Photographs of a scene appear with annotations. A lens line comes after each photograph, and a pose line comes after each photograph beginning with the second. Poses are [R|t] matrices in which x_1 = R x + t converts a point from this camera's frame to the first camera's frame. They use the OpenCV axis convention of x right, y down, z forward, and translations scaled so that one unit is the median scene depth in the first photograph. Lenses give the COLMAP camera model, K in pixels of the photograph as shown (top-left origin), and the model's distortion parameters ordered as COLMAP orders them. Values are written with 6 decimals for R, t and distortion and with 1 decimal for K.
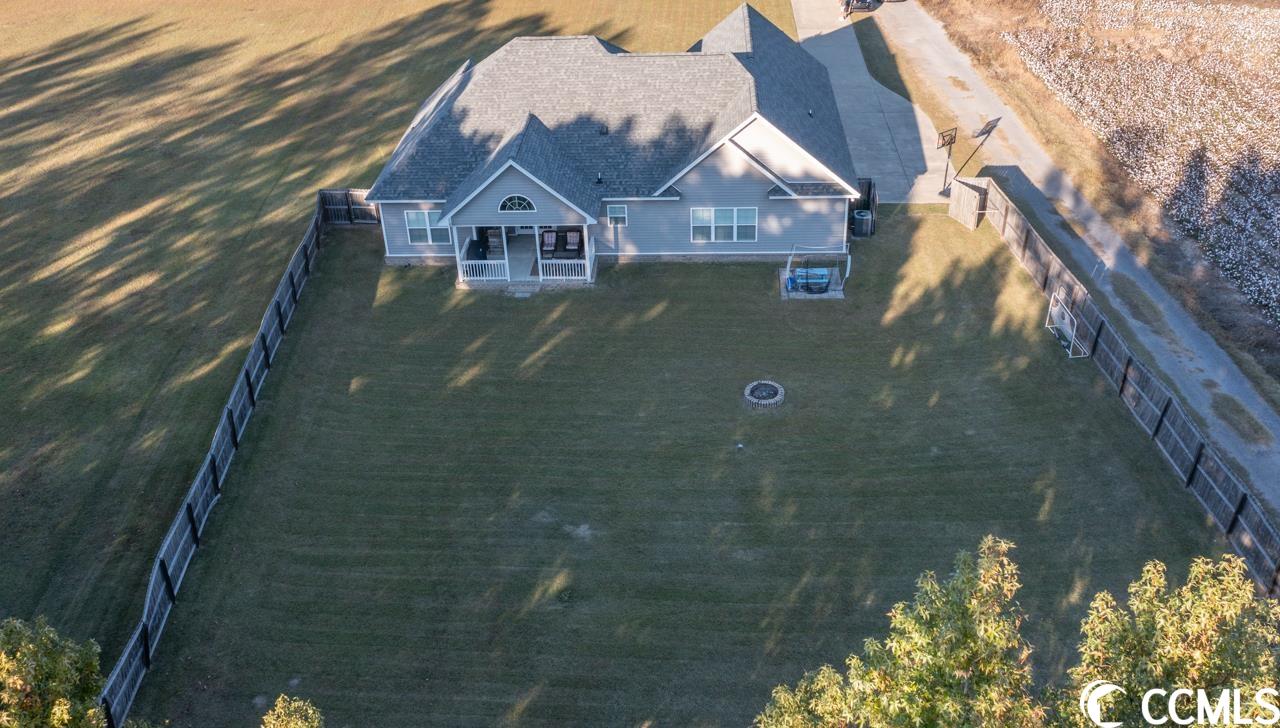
lens RADIAL K [[1074.3, 0, 640.0], [0, 1074.3, 364.0], [0, 0, 1]] dist [-0.067272, -0.000340]
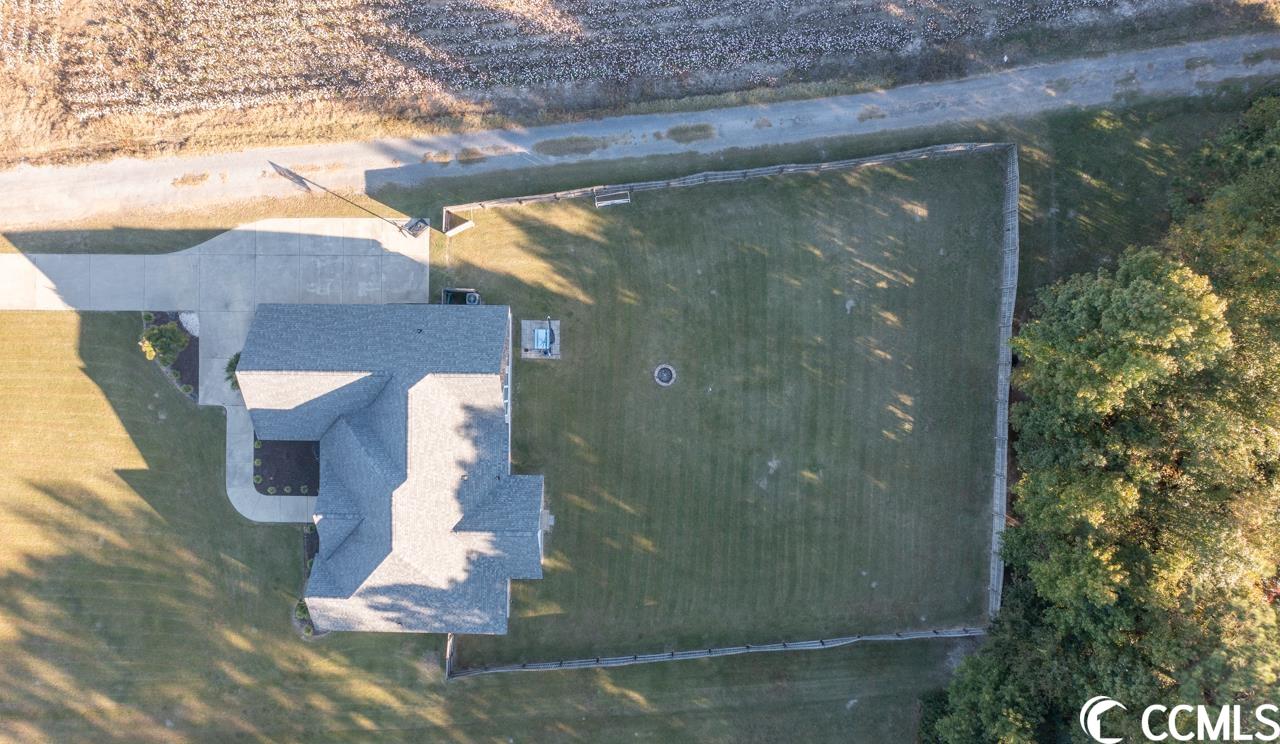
lens RADIAL K [[1008.0, 0, 640.2], [0, 1008.0, 344.2], [0, 0, 1]] dist [-0.079725, -0.002651]
pose [[-0.044895, -0.997508, 0.054430, 0.065016], [0.591160, 0.017393, 0.806367, -1.177412], [-0.805304, 0.068379, 0.588906, -0.000375]]
